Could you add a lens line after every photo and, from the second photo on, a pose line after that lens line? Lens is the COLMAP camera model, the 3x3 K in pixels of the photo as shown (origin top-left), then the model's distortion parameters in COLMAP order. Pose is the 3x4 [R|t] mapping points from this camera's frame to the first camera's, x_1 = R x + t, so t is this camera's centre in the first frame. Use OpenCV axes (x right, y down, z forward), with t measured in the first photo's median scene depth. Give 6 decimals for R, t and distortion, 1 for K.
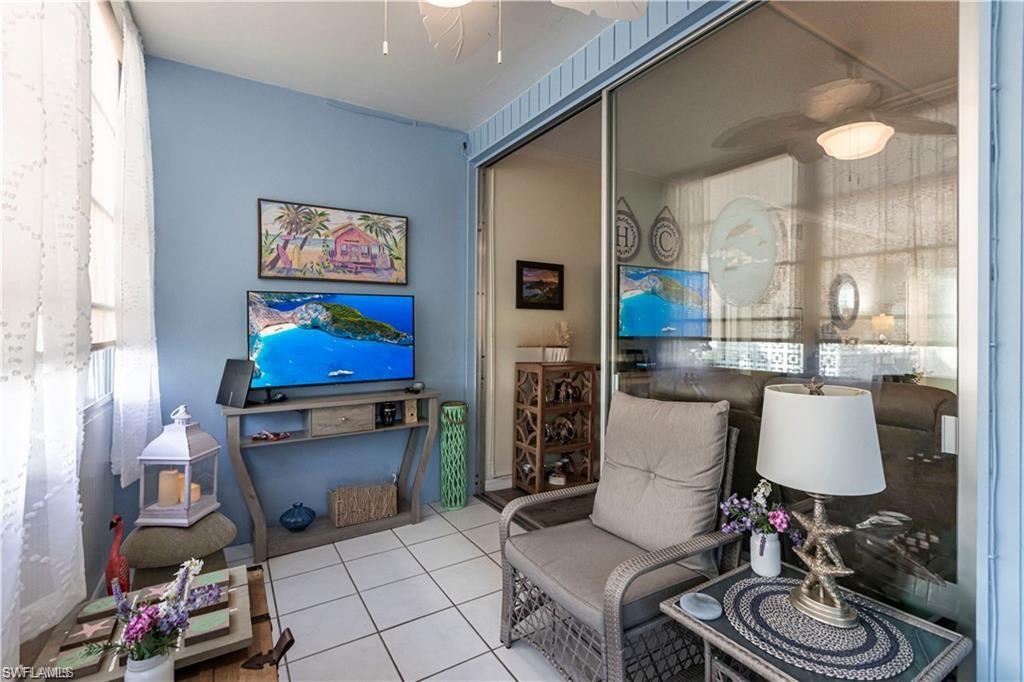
lens RADIAL K [[473.6, 0, 516.4], [0, 473.6, 333.3], [0, 0, 1]] dist [0.001908, -0.000323]
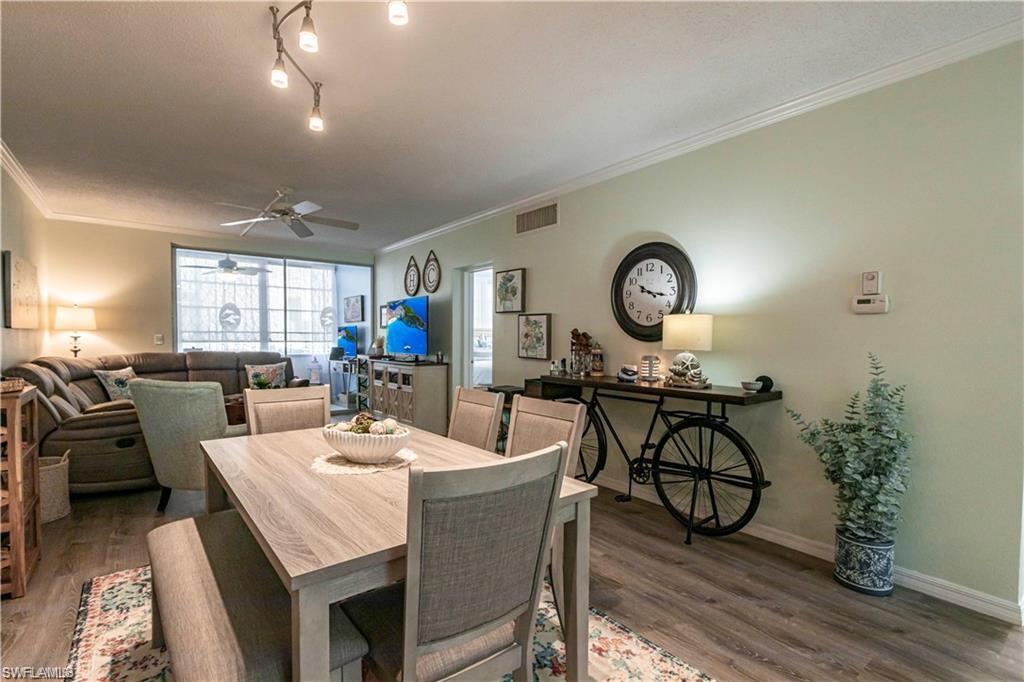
lens RADIAL K [[473.6, 0, 511.3], [0, 473.6, 347.0], [0, 0, 1]] dist [0.001908, -0.000323]
pose [[0.115355, 0.021321, -0.993096, 2.045180], [-0.012833, 0.999718, 0.019972, -0.017869], [0.993241, 0.010441, 0.115596, 1.267968]]
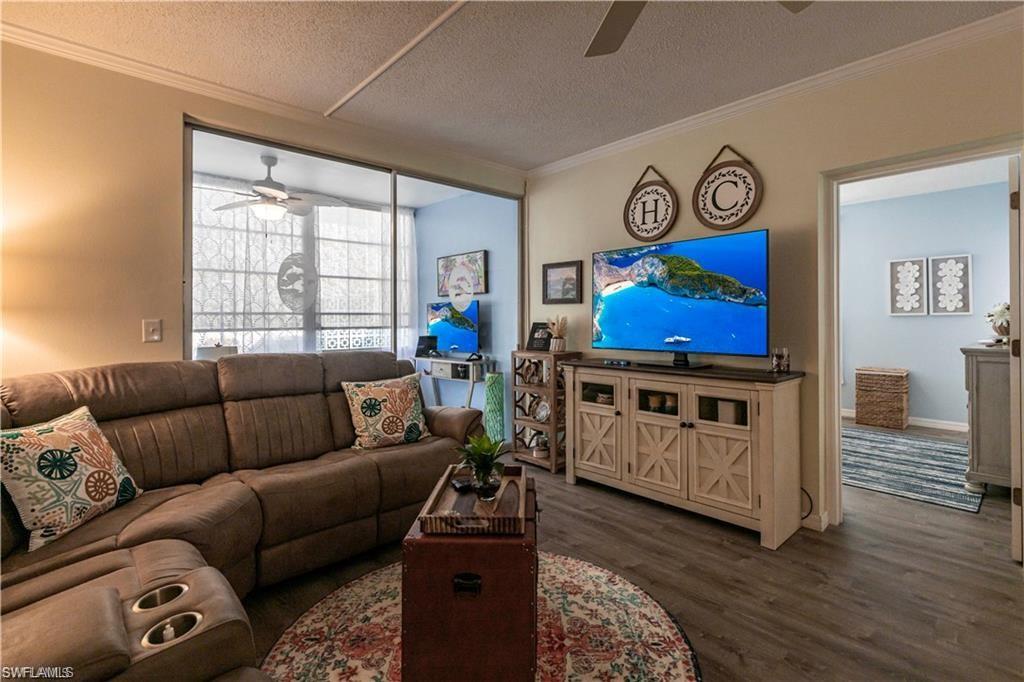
lens RADIAL K [[473.6, 0, 515.8], [0, 473.6, 312.9], [0, 0, 1]] dist [0.001908, -0.000323]
pose [[0.202634, -0.012412, -0.979176, 1.106169], [-0.002898, 0.999908, -0.013275, -0.012939], [0.979250, 0.005528, 0.202580, 0.653798]]
